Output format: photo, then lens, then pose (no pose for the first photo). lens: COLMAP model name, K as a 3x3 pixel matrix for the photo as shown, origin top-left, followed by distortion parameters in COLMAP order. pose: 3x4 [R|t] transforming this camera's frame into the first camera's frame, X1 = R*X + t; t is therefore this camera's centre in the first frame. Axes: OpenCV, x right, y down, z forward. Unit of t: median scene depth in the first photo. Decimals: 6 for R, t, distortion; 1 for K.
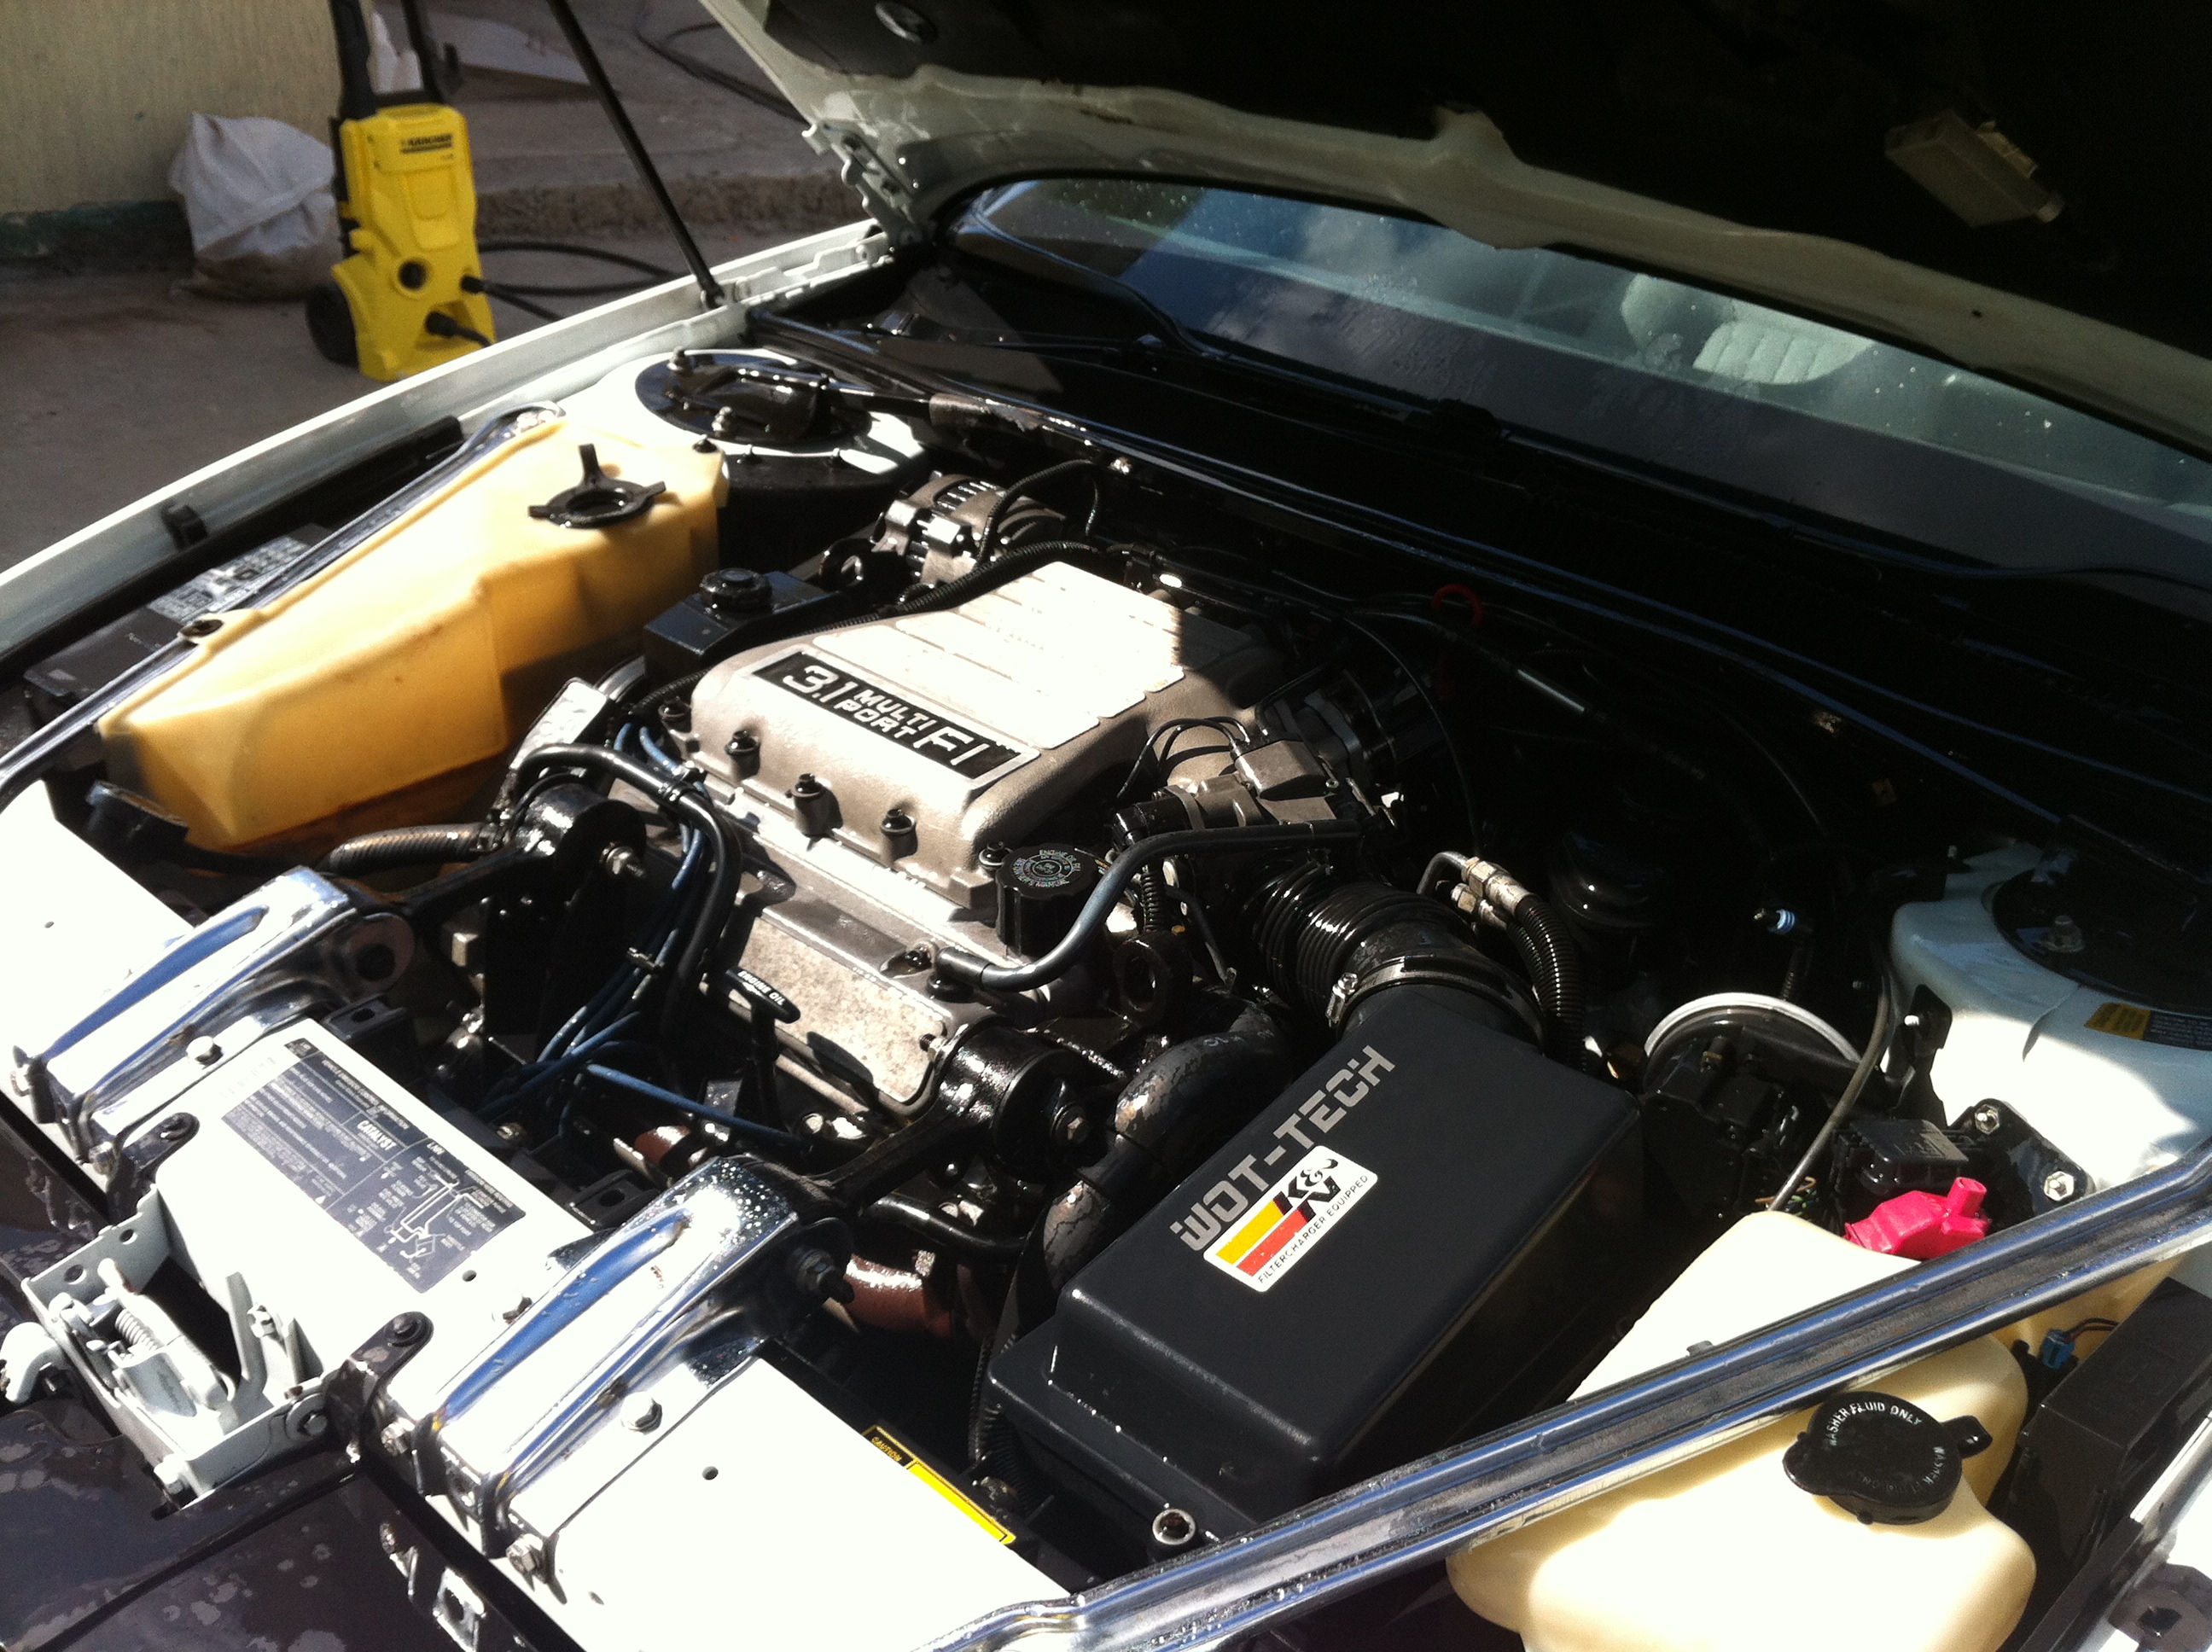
lens RADIAL K [[2103.6, 0, 1151.6], [0, 2103.6, 822.7], [0, 0, 1]] dist [0.114760, -0.405052]
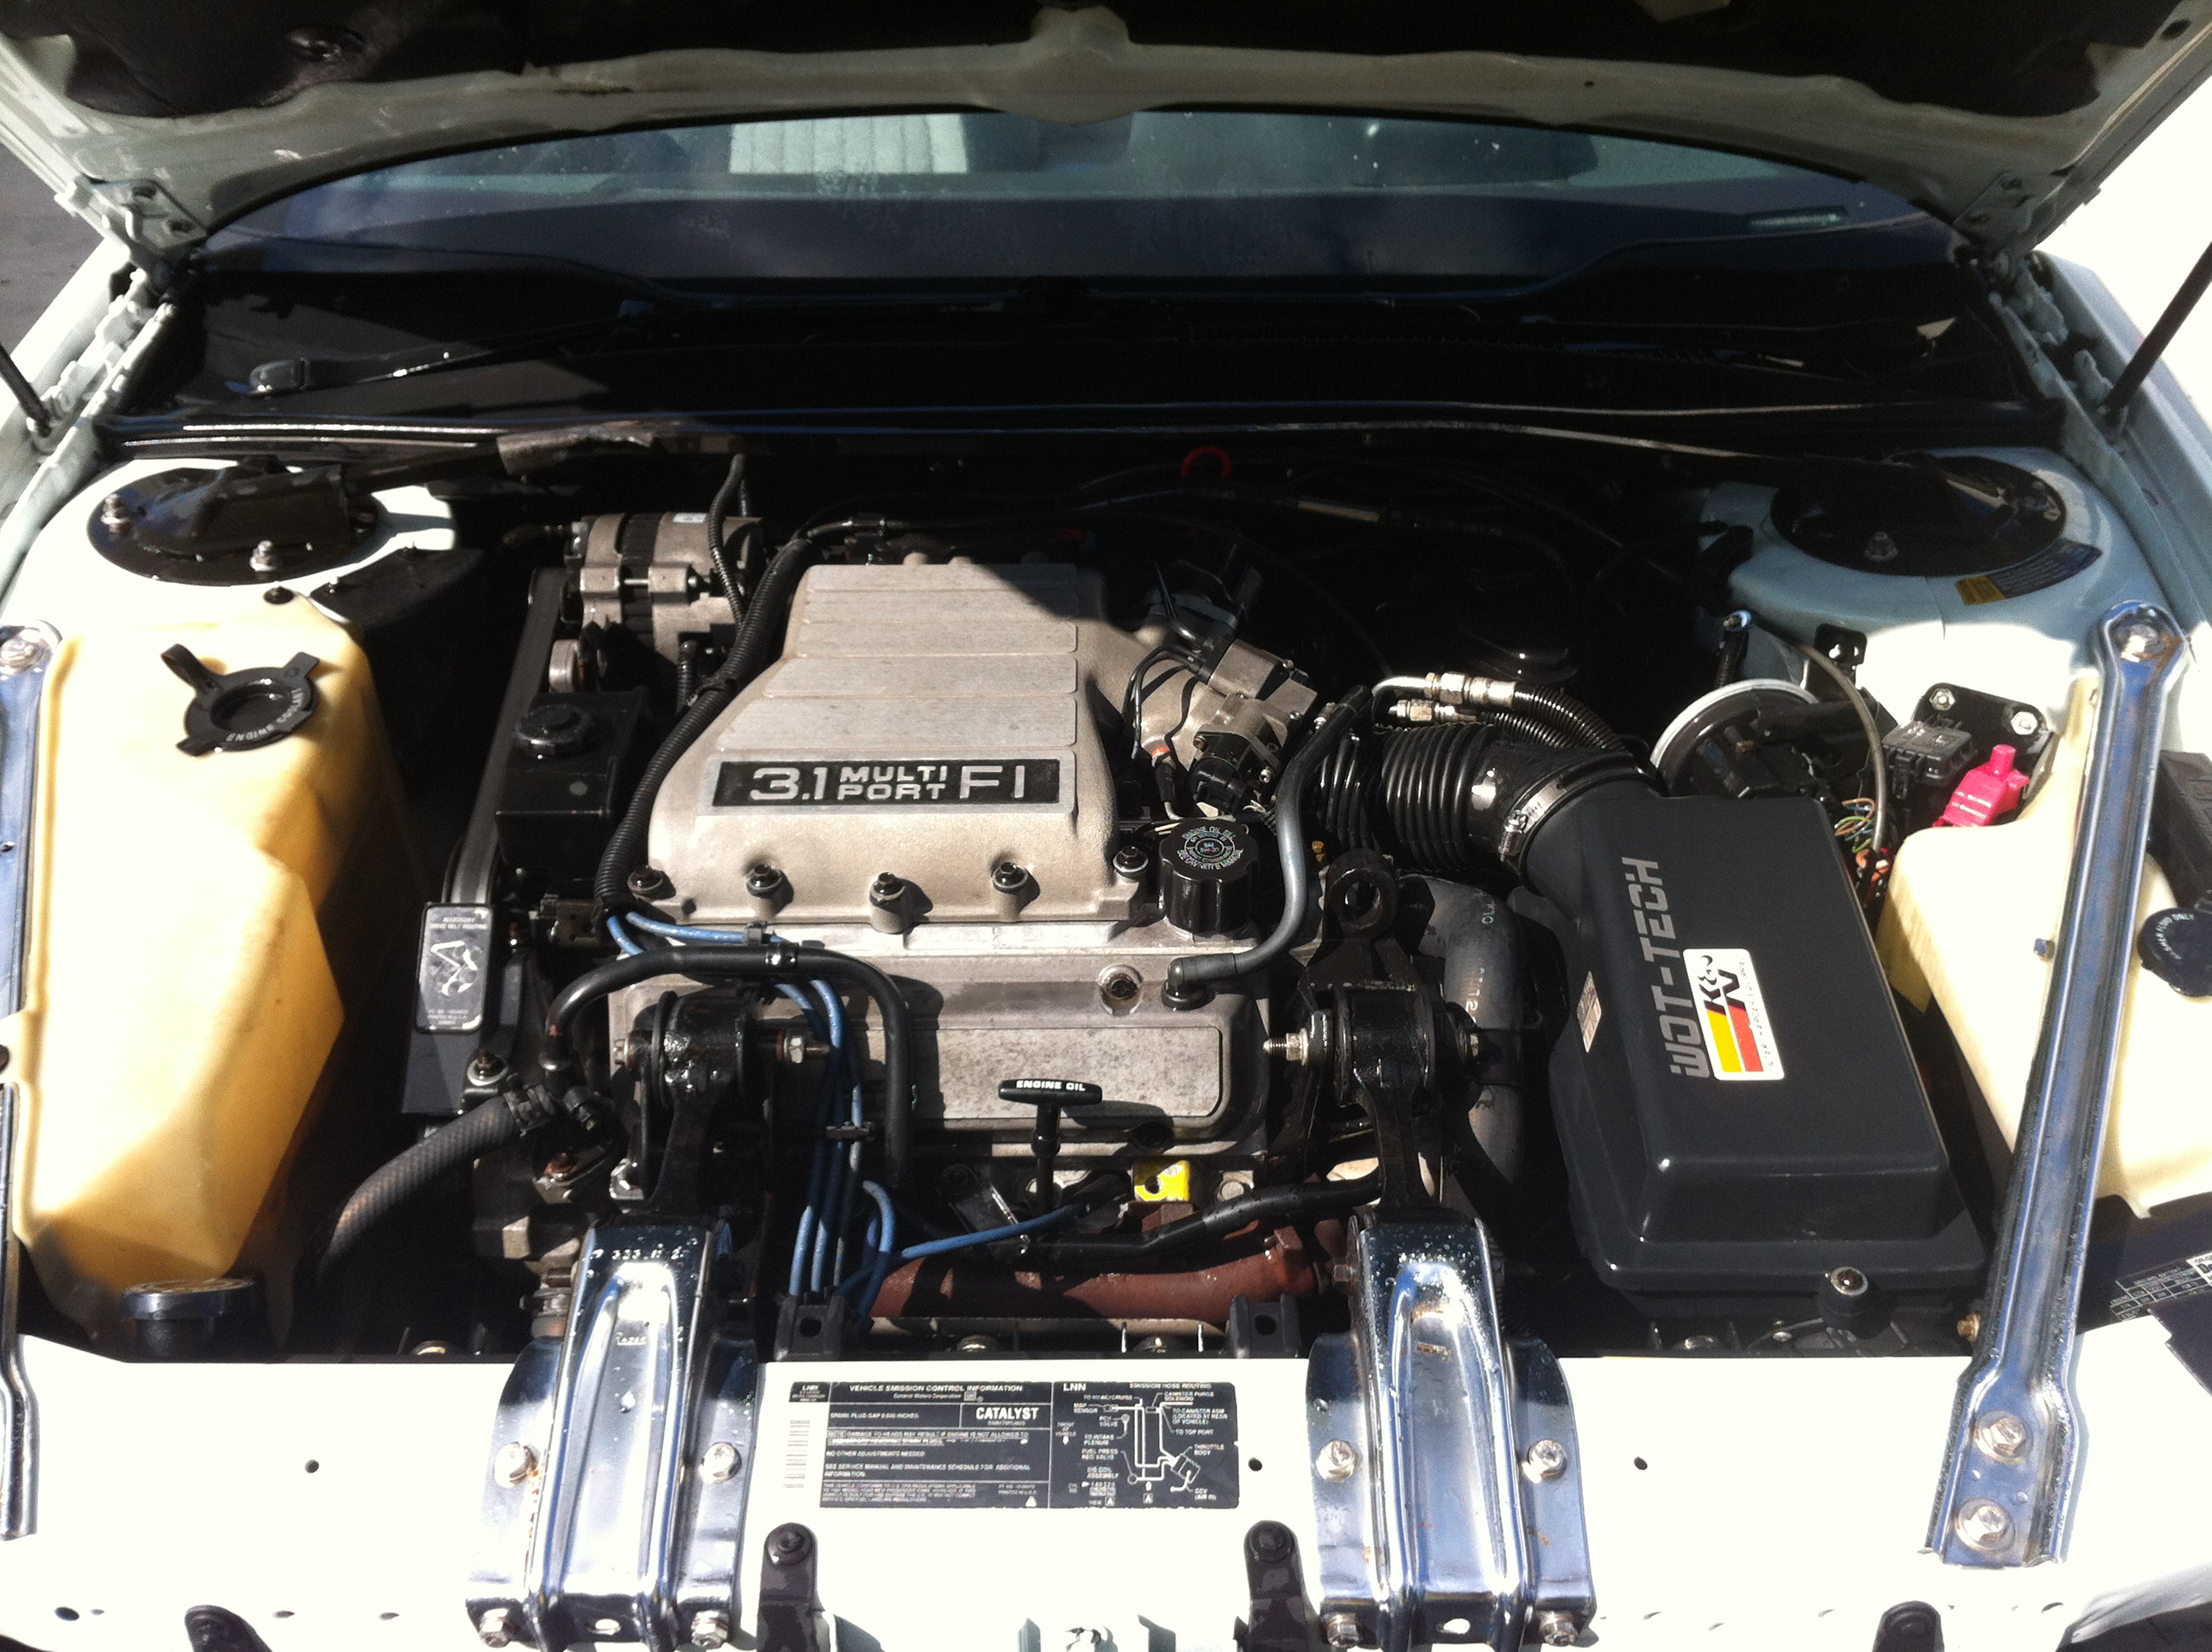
lens RADIAL K [[2087.4, 0, 1070.1], [0, 2087.4, 790.2], [0, 0, 1]] dist [0.071000, -0.221780]
pose [[0.753500, -0.423927, 0.502517, -0.589597], [0.358659, 0.905643, 0.226215, -0.253814], [-0.551000, 0.009779, 0.834448, 0.185560]]
